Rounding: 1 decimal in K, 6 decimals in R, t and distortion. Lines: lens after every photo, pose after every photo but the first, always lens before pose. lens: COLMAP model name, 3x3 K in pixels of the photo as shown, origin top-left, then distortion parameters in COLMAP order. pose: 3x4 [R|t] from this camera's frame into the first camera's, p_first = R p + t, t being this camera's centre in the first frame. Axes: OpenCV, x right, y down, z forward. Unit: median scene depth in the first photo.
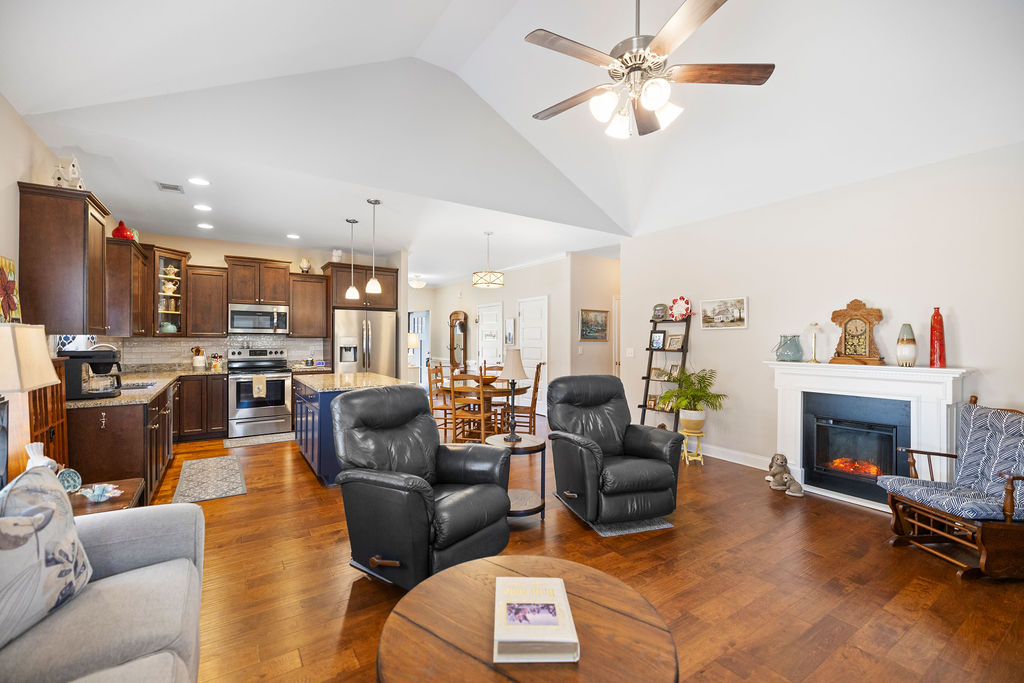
lens RADIAL K [[438.3, 0, 512.0], [0, 438.3, 341.5], [0, 0, 1]] dist [-0.000699, -0.000030]
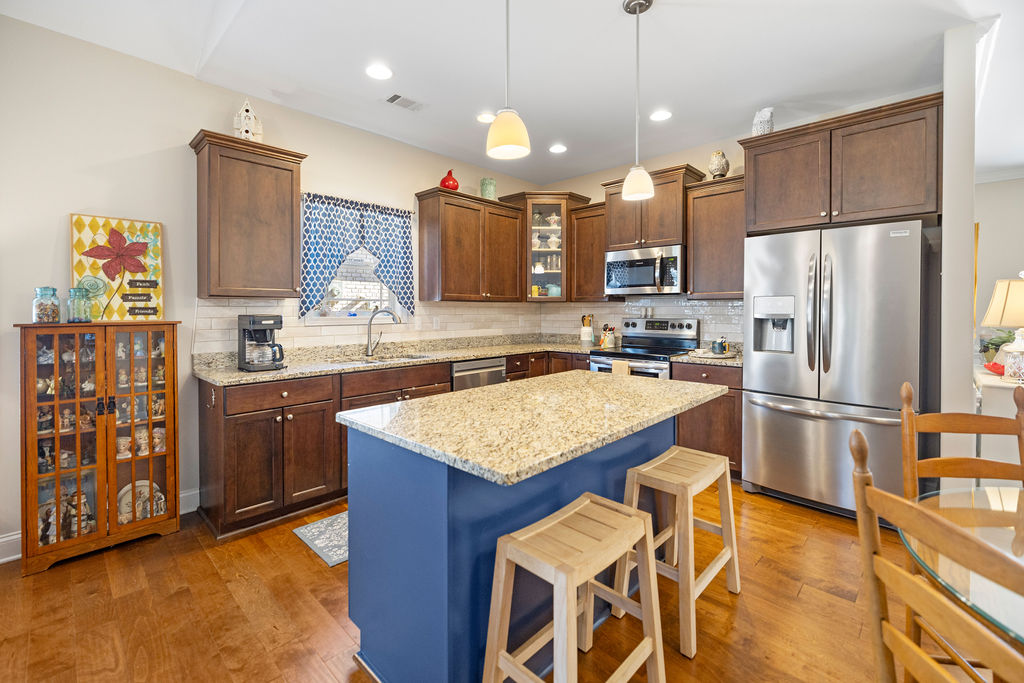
lens RADIAL K [[441.8, 0, 510.1], [0, 441.8, 314.9], [0, 0, 1]] dist [0.000758, 0.000146]
pose [[0.208463, 0.011557, -0.977962, 0.006307], [-0.002334, 0.999933, 0.011319, 0.004226], [0.978027, -0.000078, 0.208476, 0.679426]]
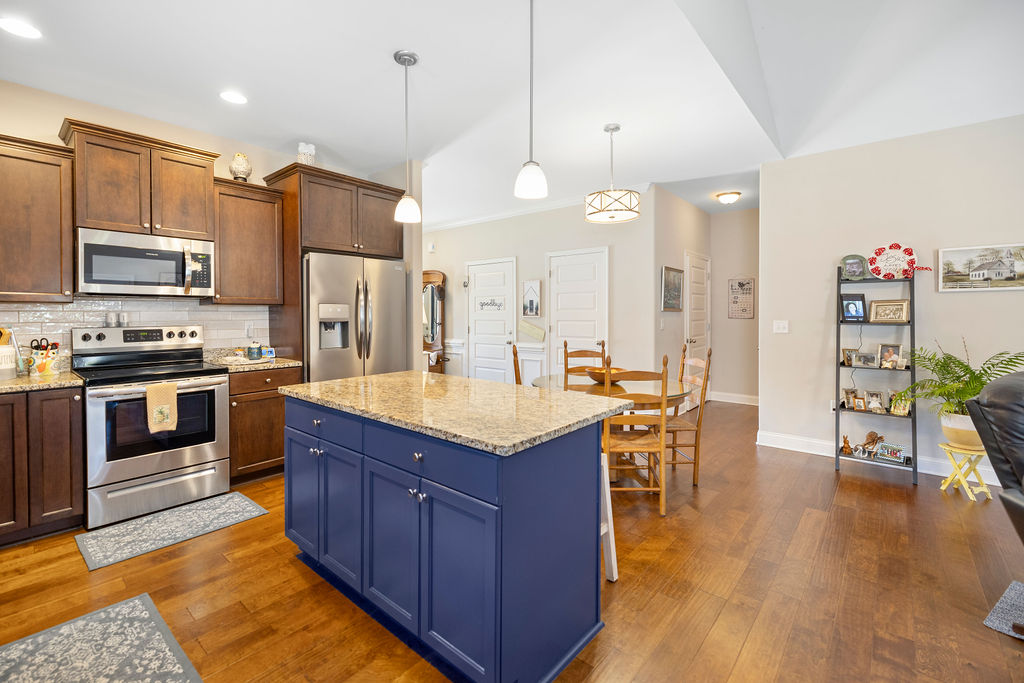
lens RADIAL K [[448.7, 0, 498.0], [0, 448.7, 322.1], [0, 0, 1]] dist [-0.001956, -0.000300]
pose [[0.965269, -0.008348, 0.261123, -0.336478], [0.003925, 0.999840, 0.017456, 0.003787], [-0.261227, -0.015825, 0.965148, 0.423565]]
